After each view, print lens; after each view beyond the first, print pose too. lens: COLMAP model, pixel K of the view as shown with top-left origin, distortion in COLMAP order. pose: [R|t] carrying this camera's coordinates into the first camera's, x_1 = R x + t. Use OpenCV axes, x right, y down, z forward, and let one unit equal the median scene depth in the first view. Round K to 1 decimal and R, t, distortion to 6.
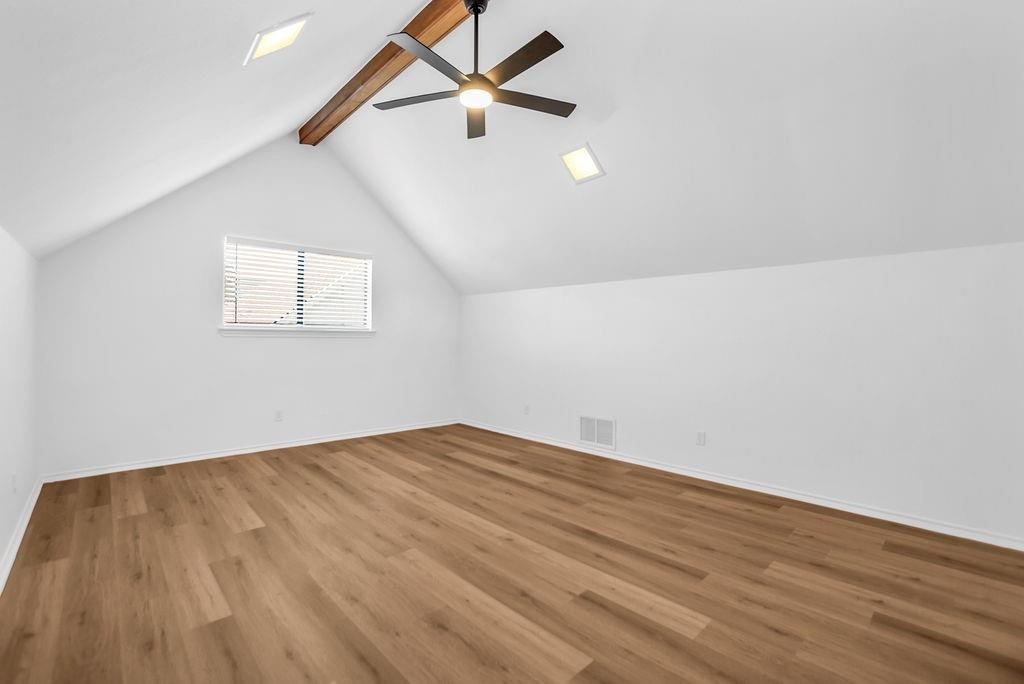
lens RADIAL K [[477.3, 0, 510.2], [0, 477.3, 330.0], [0, 0, 1]] dist [-0.060976, 0.023948]
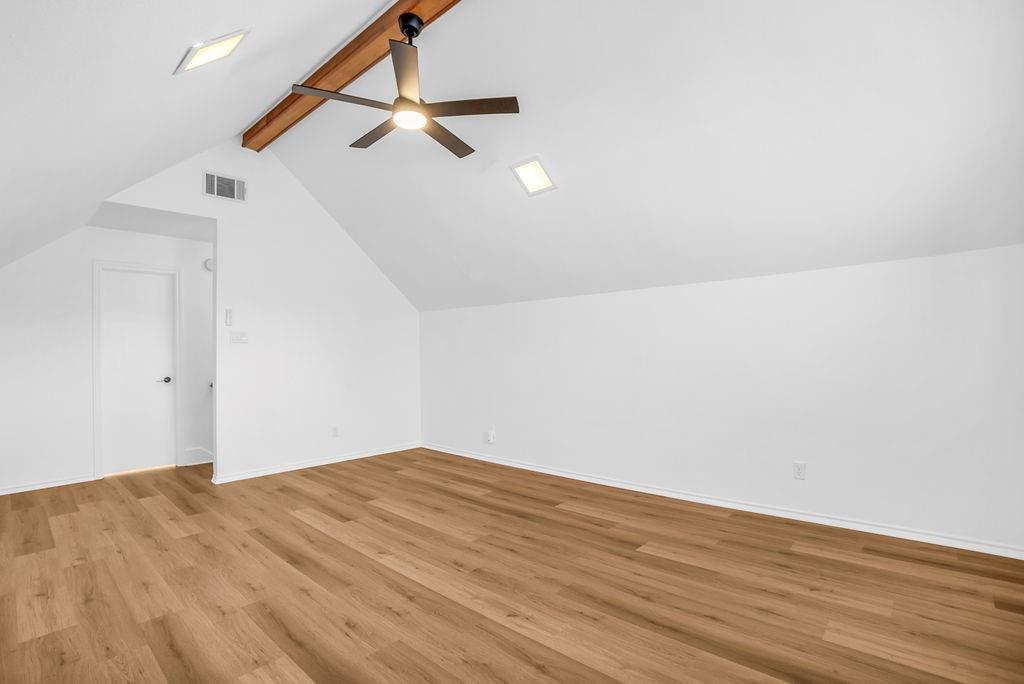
lens RADIAL K [[507.9, 0, 514.3], [0, 507.9, 338.2], [0, 0, 1]] dist [-0.070023, 0.031624]
pose [[-0.996249, 0.008888, -0.086071, -0.196061], [0.012462, 0.999078, -0.041078, 0.022772], [0.085626, -0.041997, -0.995442, 2.080180]]
